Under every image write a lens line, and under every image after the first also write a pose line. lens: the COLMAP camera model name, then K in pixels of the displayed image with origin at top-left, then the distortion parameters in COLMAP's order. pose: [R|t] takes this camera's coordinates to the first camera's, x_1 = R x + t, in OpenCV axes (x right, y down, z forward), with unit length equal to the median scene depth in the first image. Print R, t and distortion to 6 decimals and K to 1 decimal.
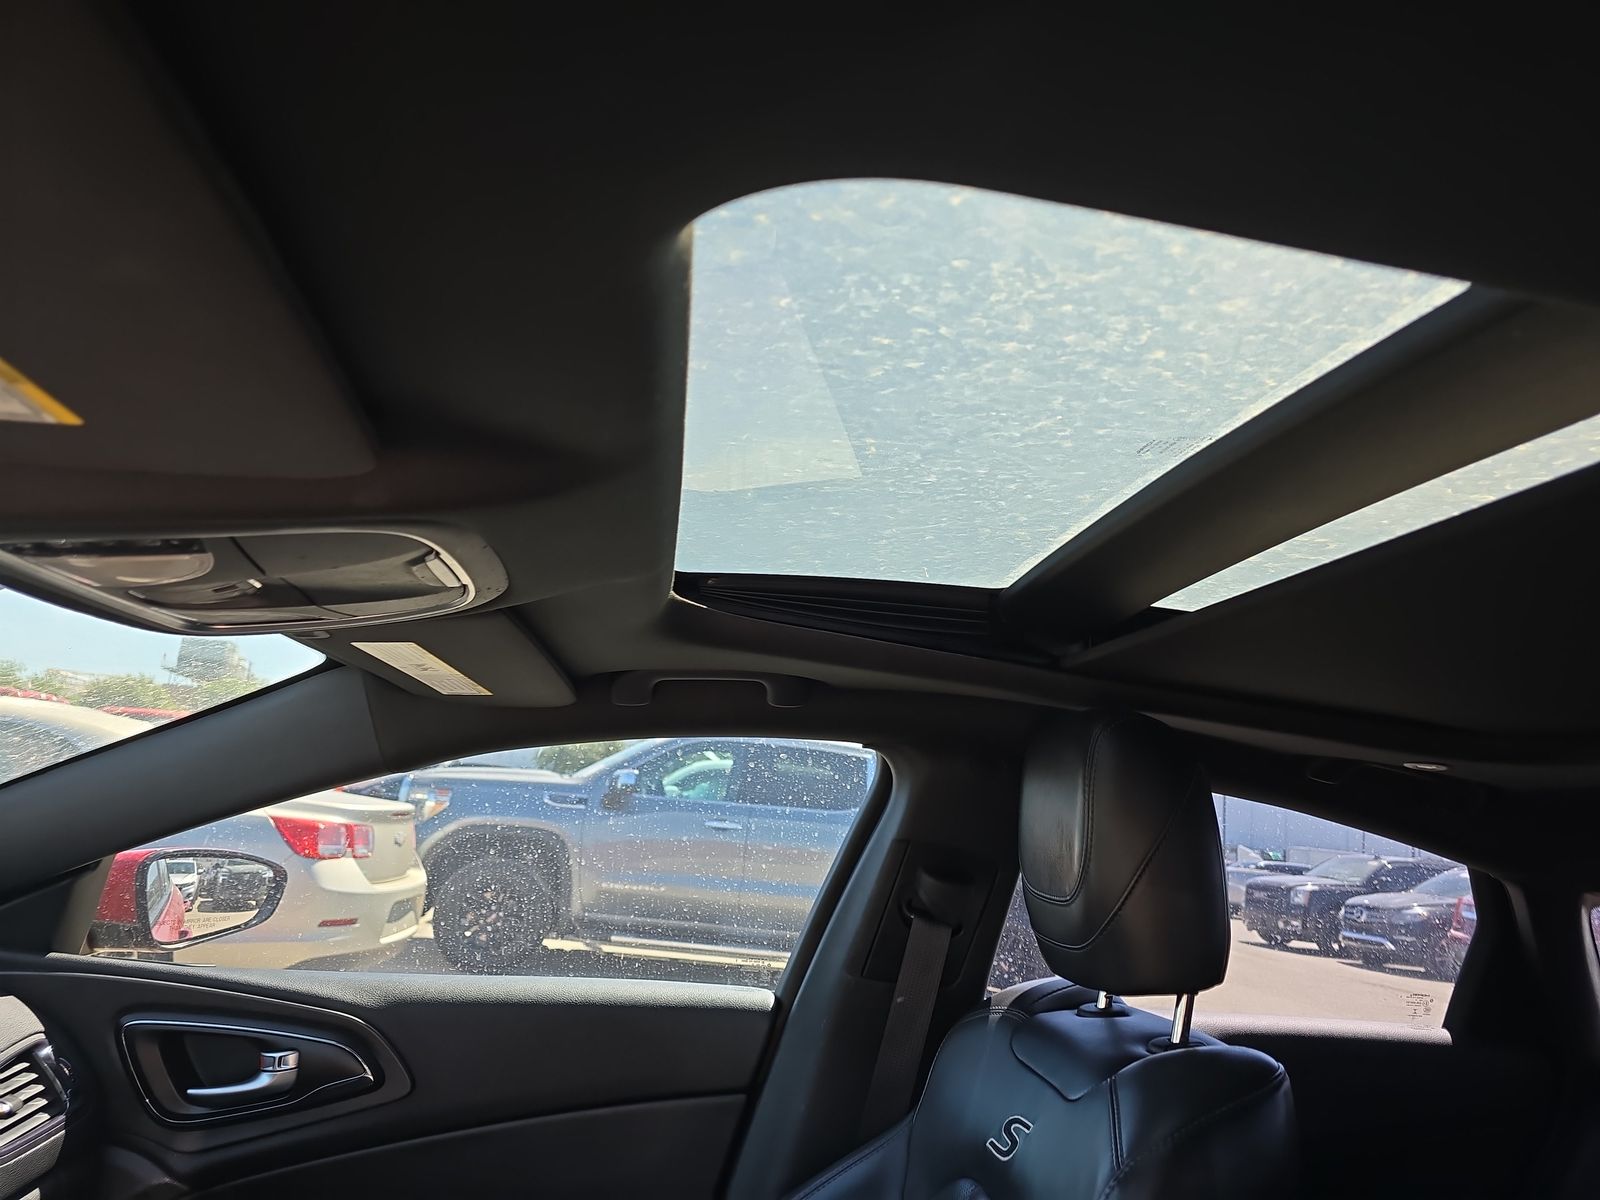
lens RADIAL K [[1087.0, 0, 800.0], [0, 1087.0, 600.0], [0, 0, 1]] dist [0.011468, 0.001400]
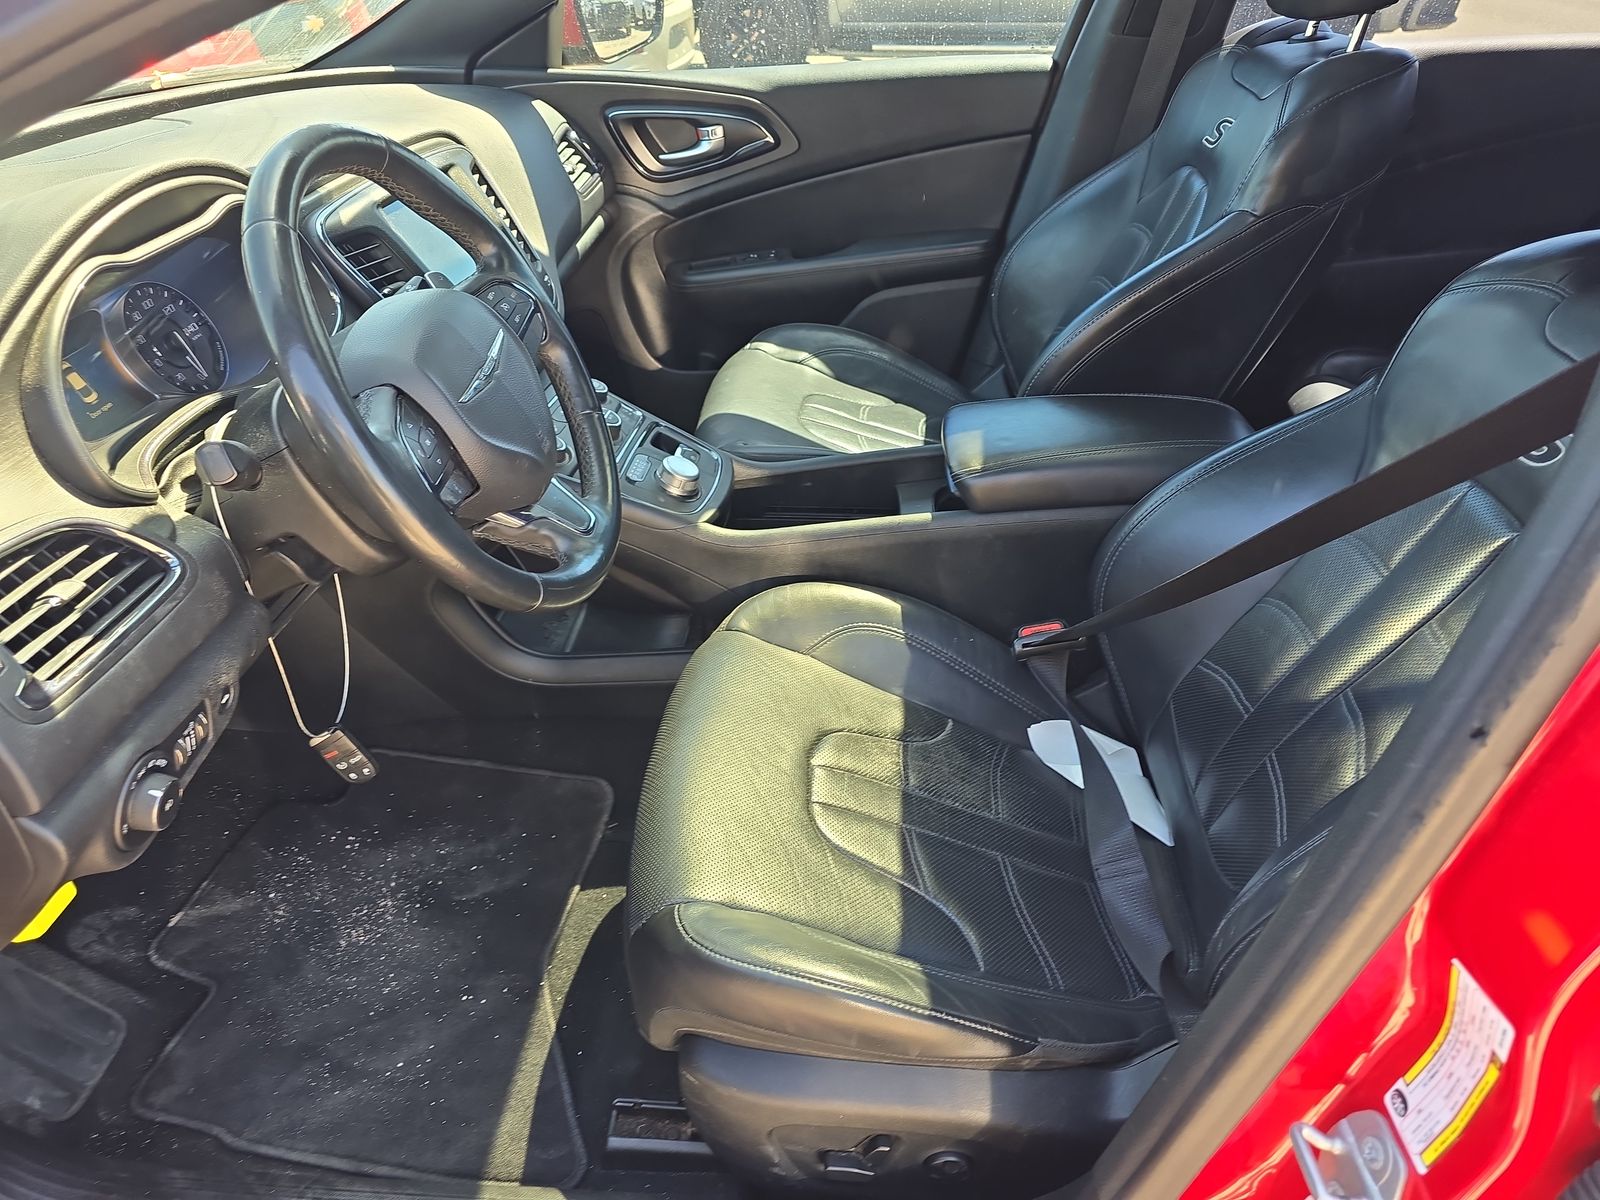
lens RADIAL K [[1087.0, 0, 800.0], [0, 1087.0, 600.0], [0, 0, 1]] dist [0.011468, 0.001400]
pose [[0.973865, 0.018838, -0.226343, -0.011407], [0.144258, 0.718428, 0.680478, -0.111959], [0.175430, -0.695346, 0.696935, -0.449572]]
